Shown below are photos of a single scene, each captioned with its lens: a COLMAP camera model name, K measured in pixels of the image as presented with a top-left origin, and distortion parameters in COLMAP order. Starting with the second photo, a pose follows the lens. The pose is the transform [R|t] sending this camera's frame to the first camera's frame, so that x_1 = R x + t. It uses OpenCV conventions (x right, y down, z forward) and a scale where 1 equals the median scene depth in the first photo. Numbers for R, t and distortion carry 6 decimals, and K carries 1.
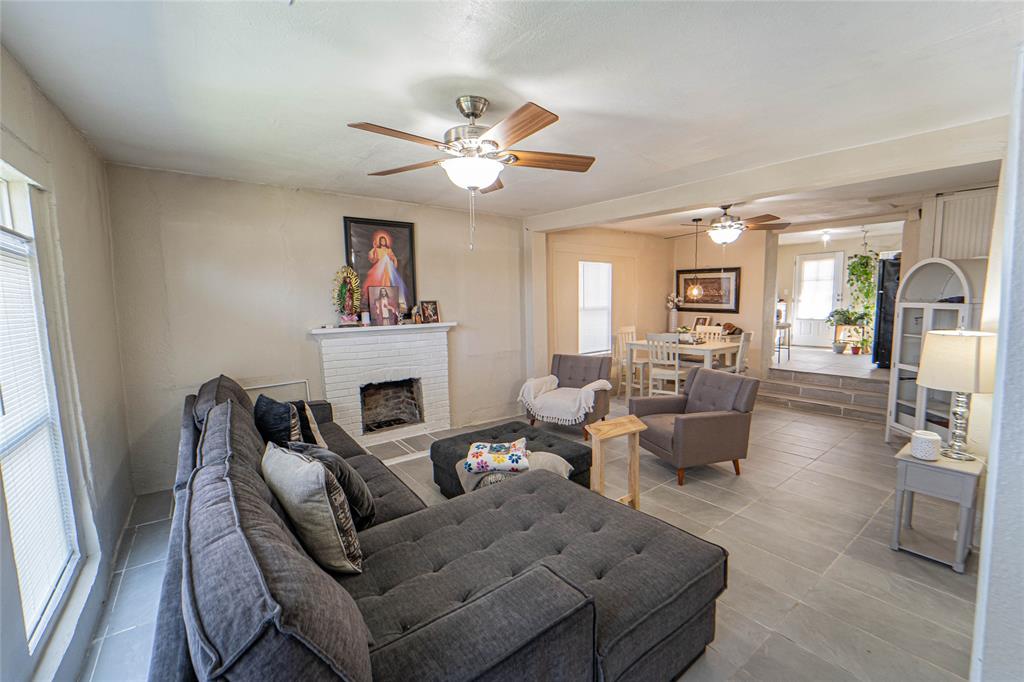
lens RADIAL K [[419.4, 0, 514.5], [0, 419.4, 348.7], [0, 0, 1]] dist [-0.027454, 0.004467]
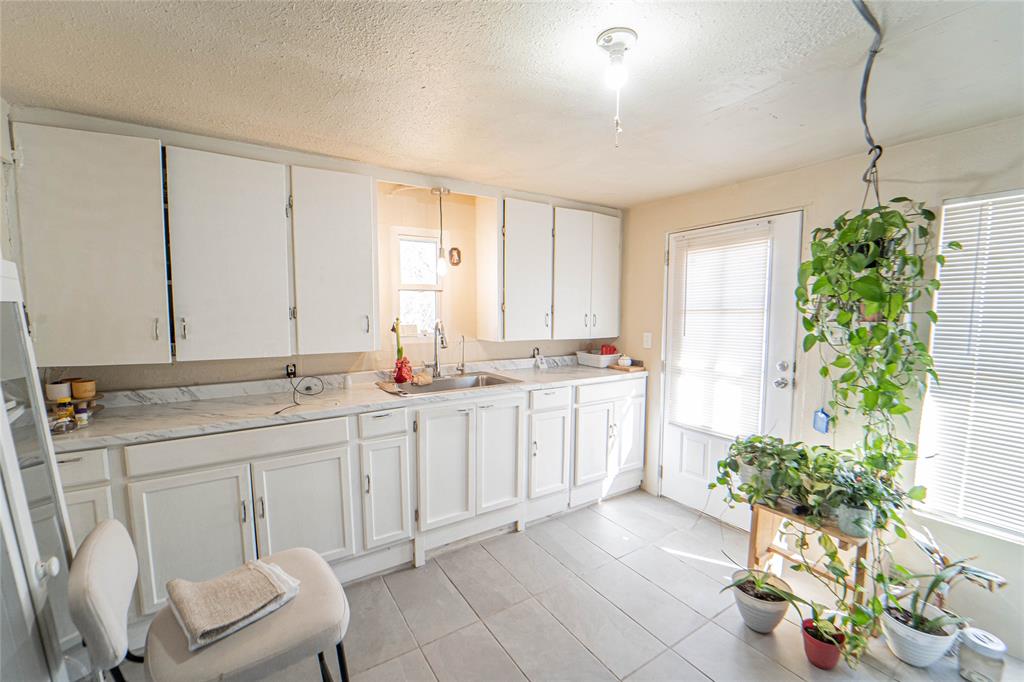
lens RADIAL K [[419.4, 0, 514.5], [0, 419.4, 348.7], [0, 0, 1]] dist [-0.027454, 0.004467]
pose [[0.998793, 0.022062, -0.043891, 0.642173], [-0.023029, 0.999501, -0.021639, -0.138123], [0.043392, 0.022623, 0.998802, 0.740965]]
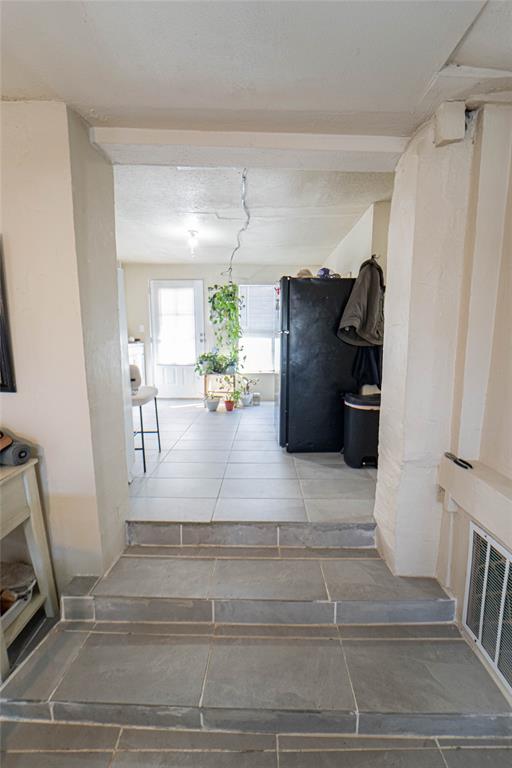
lens RADIAL K [[314.6, 0, 256.0], [0, 314.6, 384.0], [0, 0, 1]] dist [-0.027454, 0.004467]
pose [[0.602396, -0.102857, 0.791542, 0.368874], [0.072070, 0.994621, 0.074398, -0.074985], [-0.794937, 0.012230, 0.606569, 0.568223]]
